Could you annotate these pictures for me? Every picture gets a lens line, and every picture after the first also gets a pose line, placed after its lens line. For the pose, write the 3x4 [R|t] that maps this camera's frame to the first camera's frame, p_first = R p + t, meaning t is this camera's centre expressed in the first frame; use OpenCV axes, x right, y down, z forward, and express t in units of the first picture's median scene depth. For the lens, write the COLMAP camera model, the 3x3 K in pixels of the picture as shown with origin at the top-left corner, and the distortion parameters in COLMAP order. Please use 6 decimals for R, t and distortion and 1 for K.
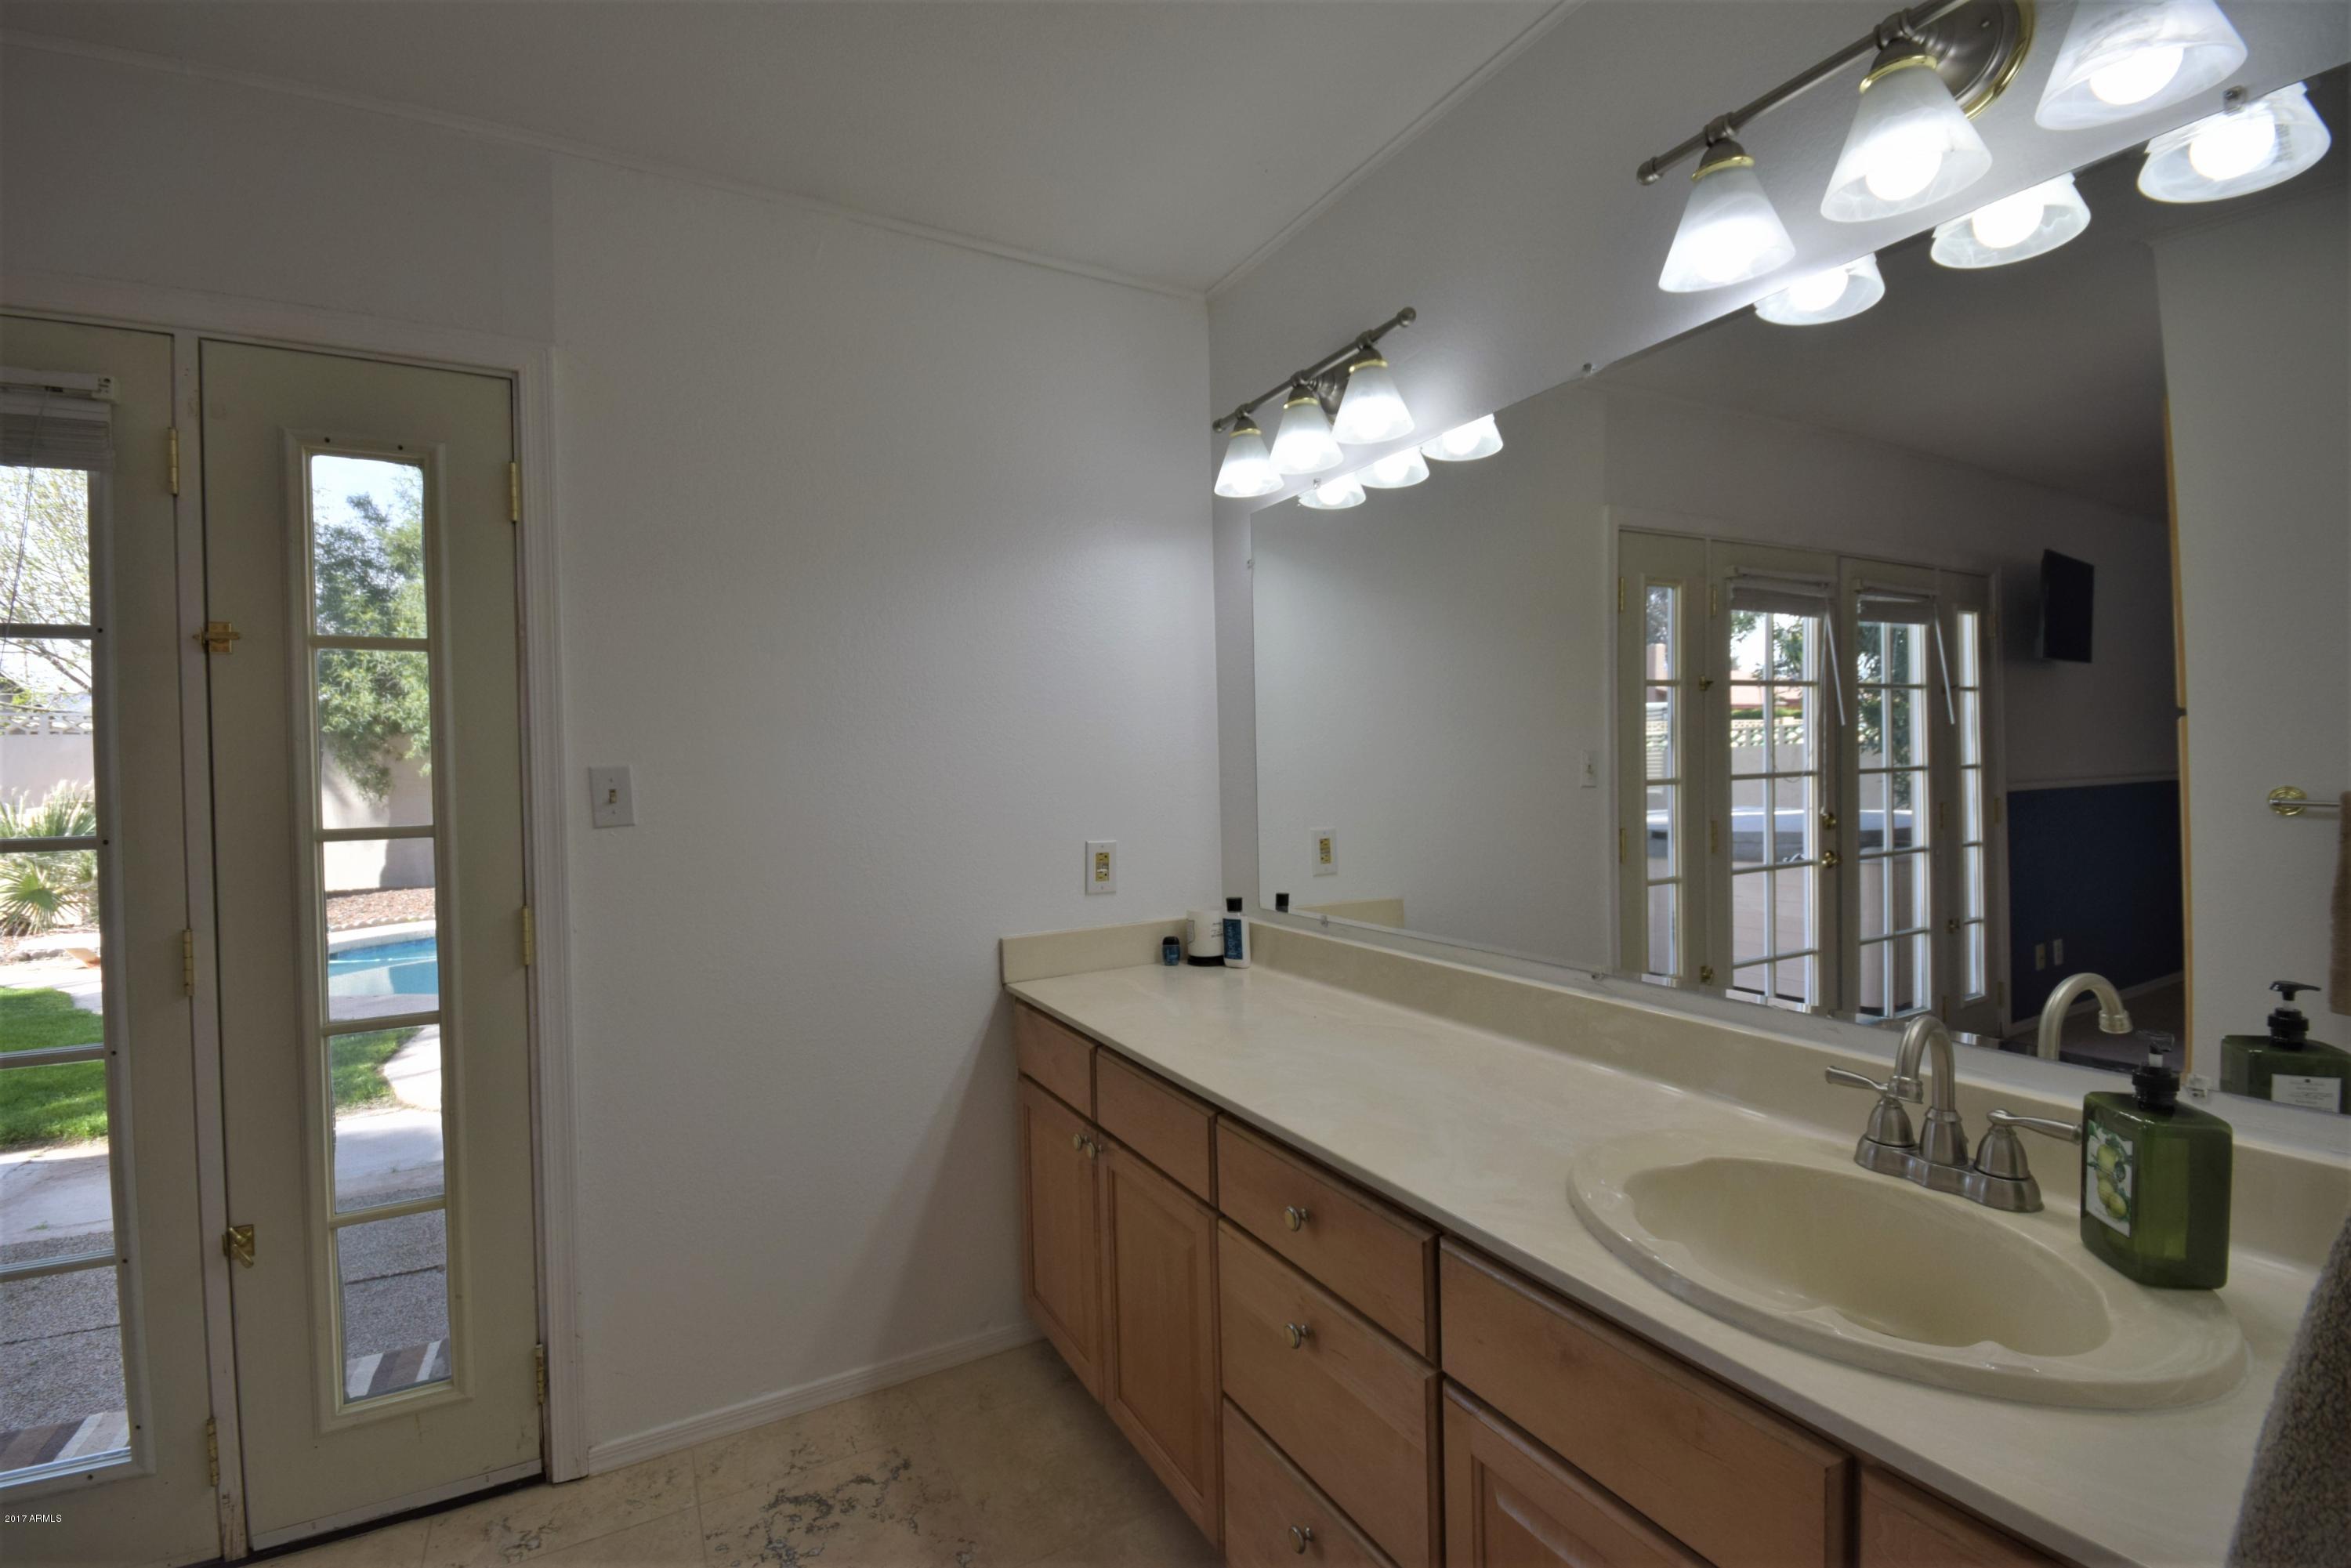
lens RADIAL K [[1040.5, 0, 1170.4], [0, 1040.5, 783.1], [0, 0, 1]] dist [-0.001811, -0.000588]
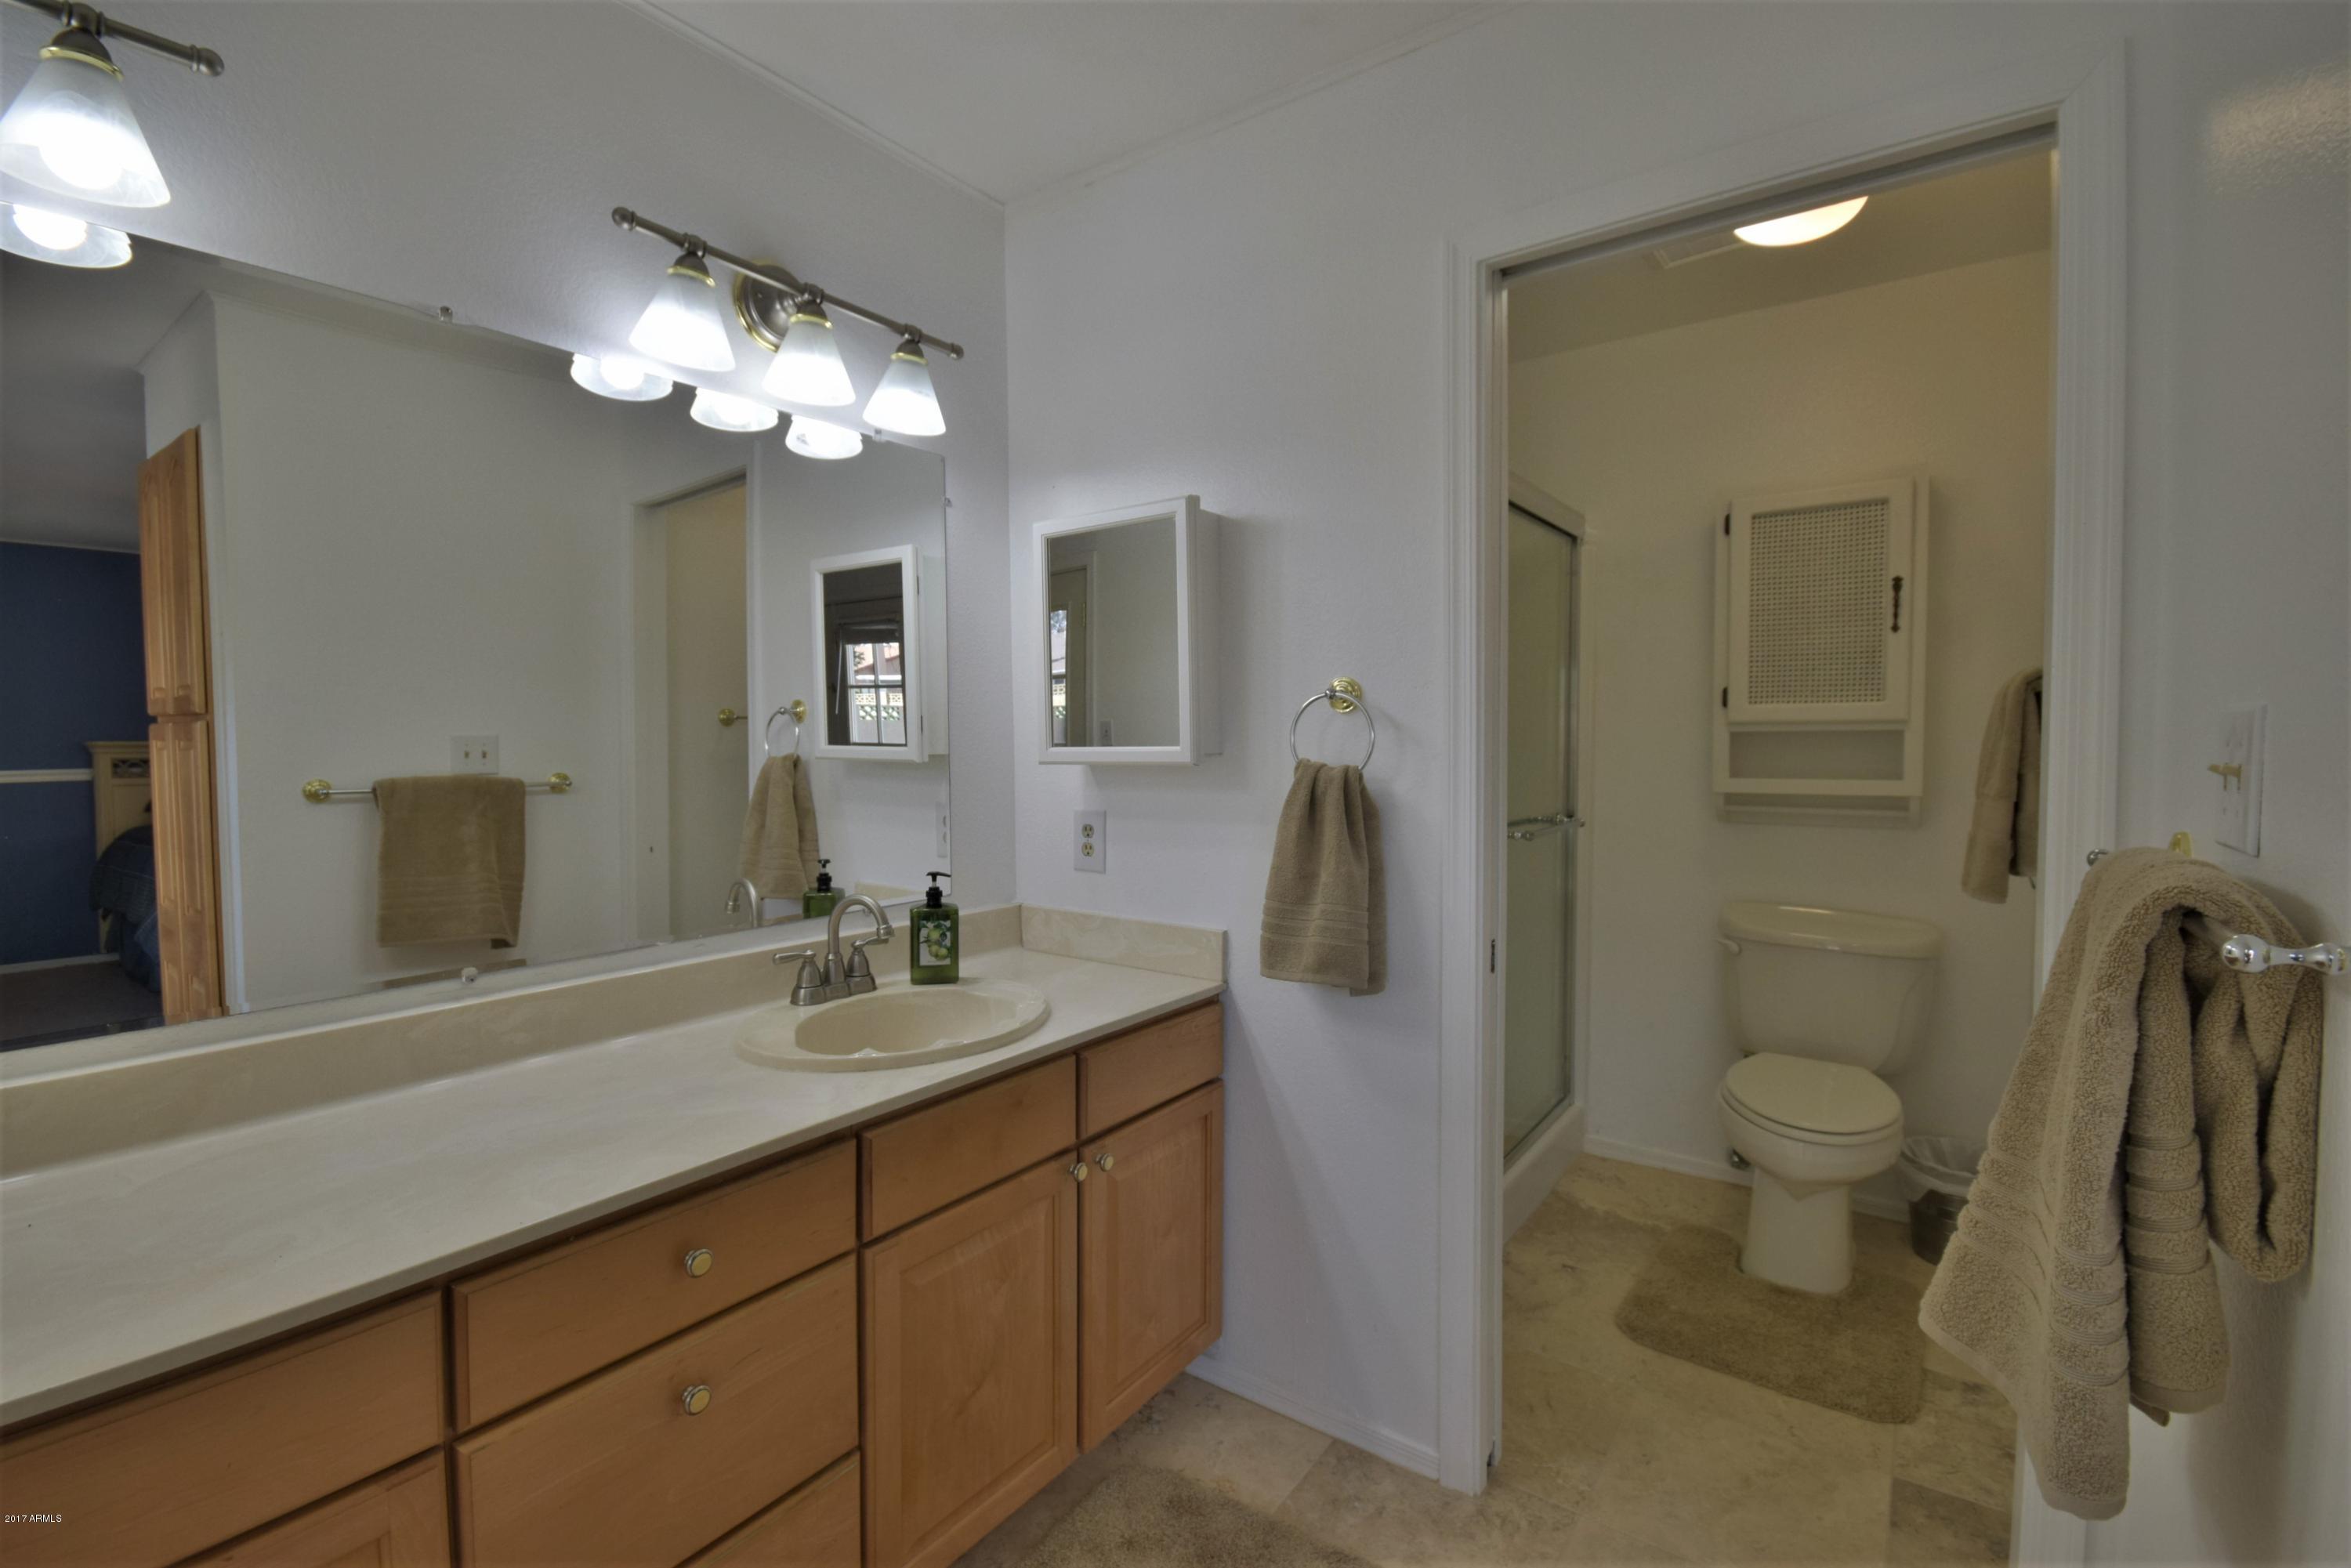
lens RADIAL K [[1040.5, 0, 1170.4], [0, 1040.5, 783.1], [0, 0, 1]] dist [-0.001811, -0.000588]
pose [[-0.425203, -0.021820, 0.904835, -0.820000], [0.024463, 0.999067, 0.035588, -0.007639], [-0.904767, 0.037267, -0.424272, 0.975144]]
